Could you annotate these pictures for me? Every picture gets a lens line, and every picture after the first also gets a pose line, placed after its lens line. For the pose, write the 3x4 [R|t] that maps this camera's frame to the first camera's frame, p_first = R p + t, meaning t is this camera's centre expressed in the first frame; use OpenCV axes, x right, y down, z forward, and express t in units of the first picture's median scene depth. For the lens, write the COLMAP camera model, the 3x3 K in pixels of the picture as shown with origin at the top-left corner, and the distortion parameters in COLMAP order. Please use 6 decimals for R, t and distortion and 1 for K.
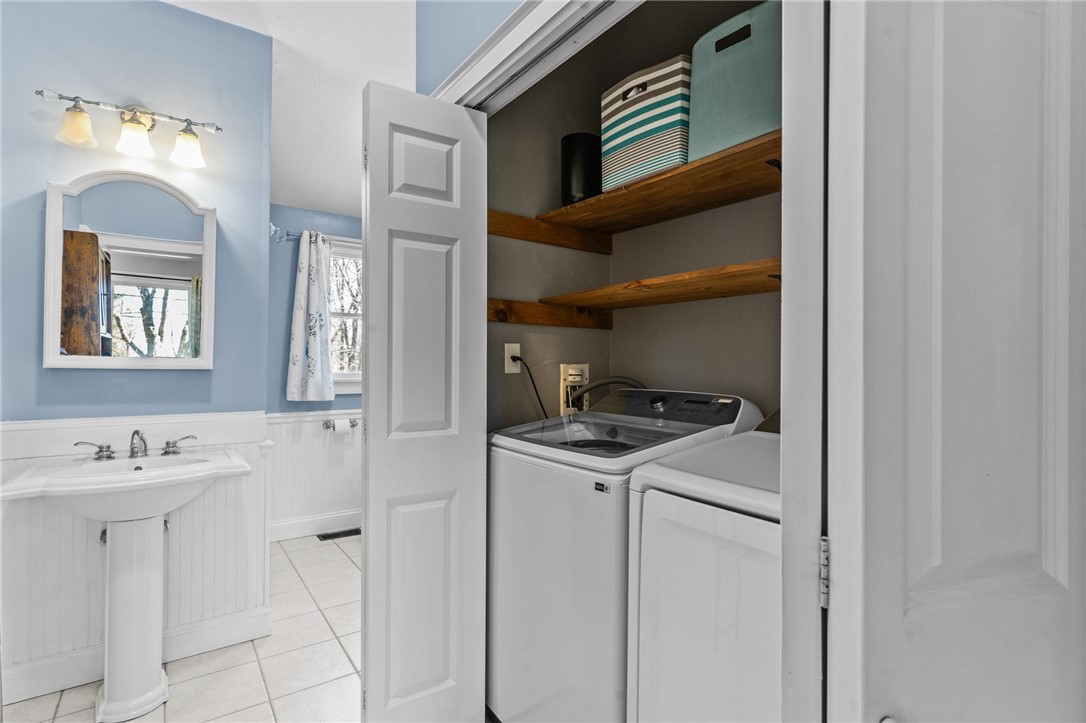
lens RADIAL K [[532.0, 0, 543.0], [0, 532.0, 361.5], [0, 0, 1]] dist [-0.002315, -0.000173]
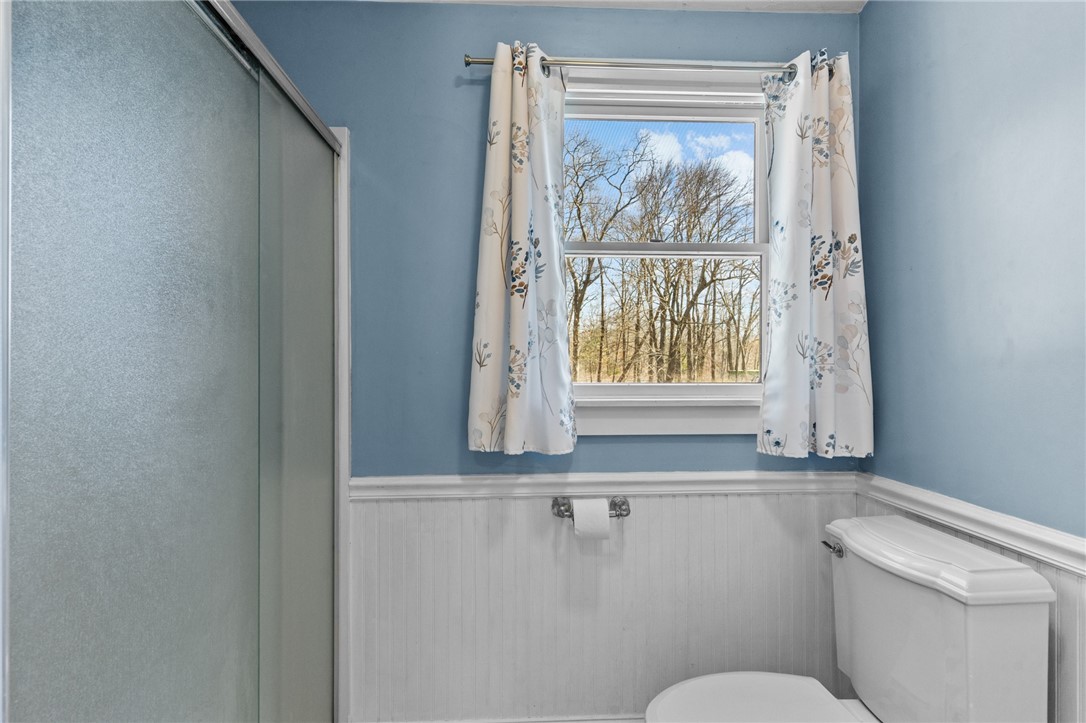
lens RADIAL K [[532.0, 0, 543.0], [0, 532.0, 361.5], [0, 0, 1]] dist [-0.002315, -0.000173]
pose [[0.843229, -0.012549, -0.537407, -0.195513], [0.008624, 0.999915, -0.009818, 0.007261], [0.537485, 0.003644, 0.843266, 0.655338]]
